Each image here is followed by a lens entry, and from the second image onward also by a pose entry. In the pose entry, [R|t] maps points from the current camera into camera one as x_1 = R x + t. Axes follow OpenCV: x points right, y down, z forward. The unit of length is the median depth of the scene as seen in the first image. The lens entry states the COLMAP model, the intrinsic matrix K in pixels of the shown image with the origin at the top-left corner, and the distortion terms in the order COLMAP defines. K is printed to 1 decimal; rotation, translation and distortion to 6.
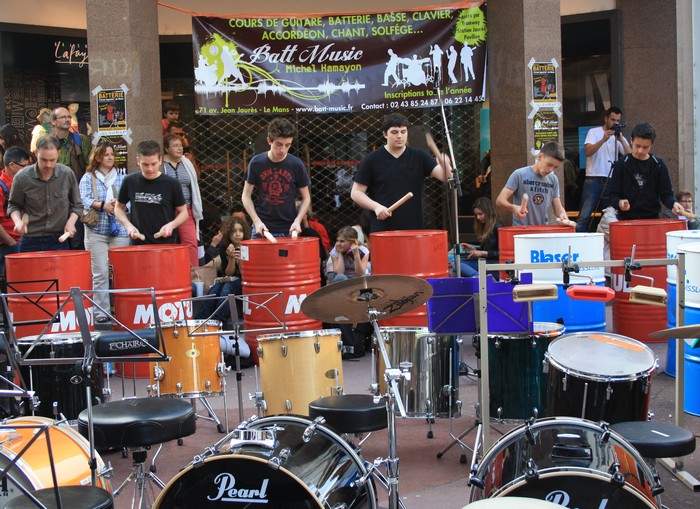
lens RADIAL K [[1128.2, 0, 350.1], [0, 1128.2, 255.3], [0, 0, 1]] dist [-0.125601, 0.000000]
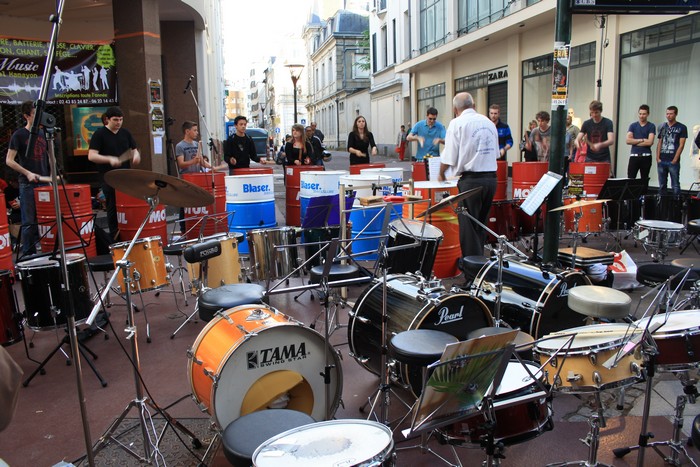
lens RADIAL K [[563.5, 0, 349.7], [0, 563.5, 234.8], [0, 0, 1]] dist [-0.038181, 0.042925]
pose [[0.731771, -0.103724, 0.673612, -0.217524], [0.051202, 0.993925, 0.097424, -0.001978], [-0.679625, -0.036802, 0.732636, 0.130970]]
